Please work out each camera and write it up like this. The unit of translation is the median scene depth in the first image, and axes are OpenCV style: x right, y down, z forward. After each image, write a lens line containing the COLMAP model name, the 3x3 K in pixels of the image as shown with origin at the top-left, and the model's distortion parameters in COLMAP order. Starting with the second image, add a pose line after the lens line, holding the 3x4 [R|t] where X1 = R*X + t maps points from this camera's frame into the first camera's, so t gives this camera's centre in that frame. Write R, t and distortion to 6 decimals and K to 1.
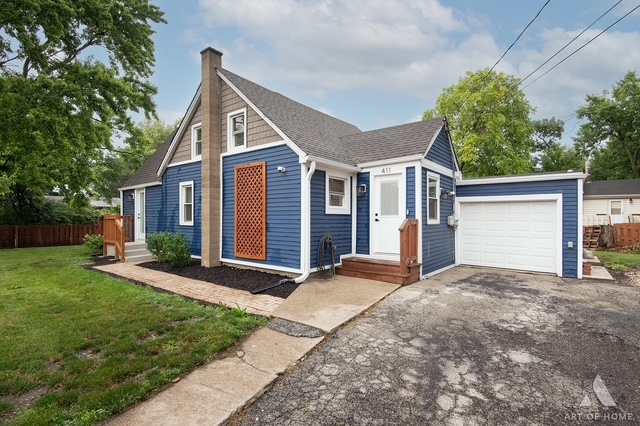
lens RADIAL K [[323.1, 0, 318.8], [0, 323.1, 215.0], [0, 0, 1]] dist [-0.002658, -0.000078]
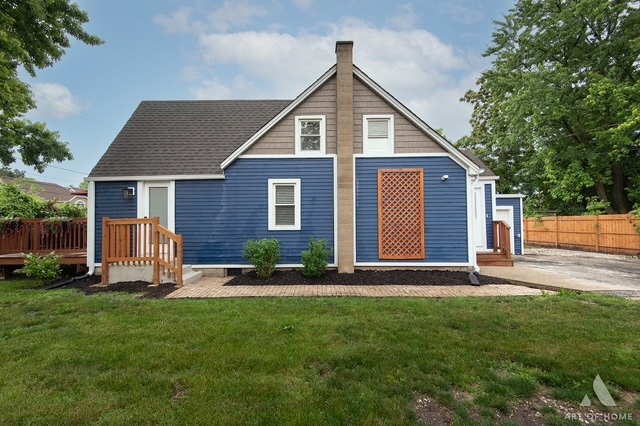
lens RADIAL K [[287.6, 0, 319.5], [0, 287.6, 215.0], [0, 0, 1]] dist [0.003590, -0.000309]
pose [[0.781951, 0.010089, 0.623258, -0.952868], [0.004334, 0.999757, -0.021621, 0.010304], [-0.623325, 0.019608, 0.781717, 0.412179]]
